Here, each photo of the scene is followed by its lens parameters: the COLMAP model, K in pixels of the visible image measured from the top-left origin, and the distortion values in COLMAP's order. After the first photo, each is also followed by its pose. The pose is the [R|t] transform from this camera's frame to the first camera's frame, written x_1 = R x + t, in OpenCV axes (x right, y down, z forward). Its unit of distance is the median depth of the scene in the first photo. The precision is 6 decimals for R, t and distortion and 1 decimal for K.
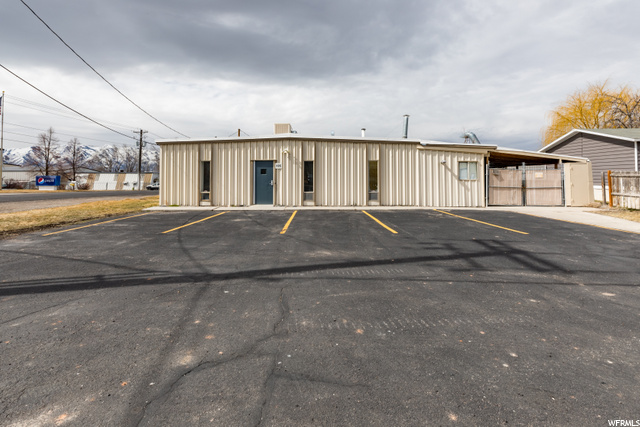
lens RADIAL K [[282.3, 0, 317.5], [0, 282.3, 174.4], [0, 0, 1]] dist [-0.015255, -0.000168]
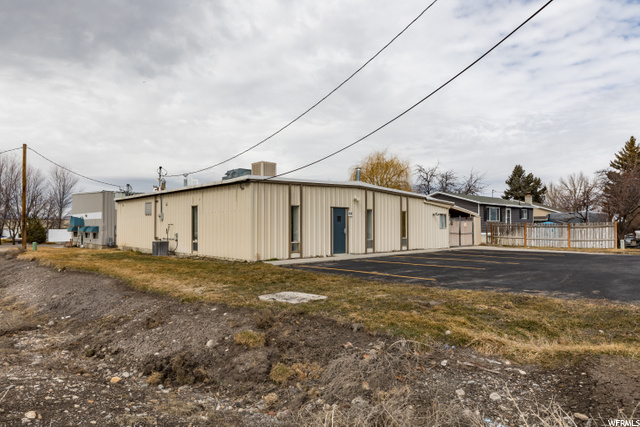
lens RADIAL K [[387.2, 0, 319.5], [0, 387.2, 228.4], [0, 0, 1]] dist [0.002495, 0.000826]
pose [[0.728807, -0.001787, 0.684717, -1.131702], [-0.002325, 0.999984, 0.005084, 0.015061], [-0.684715, -0.005297, 0.728792, 0.093668]]
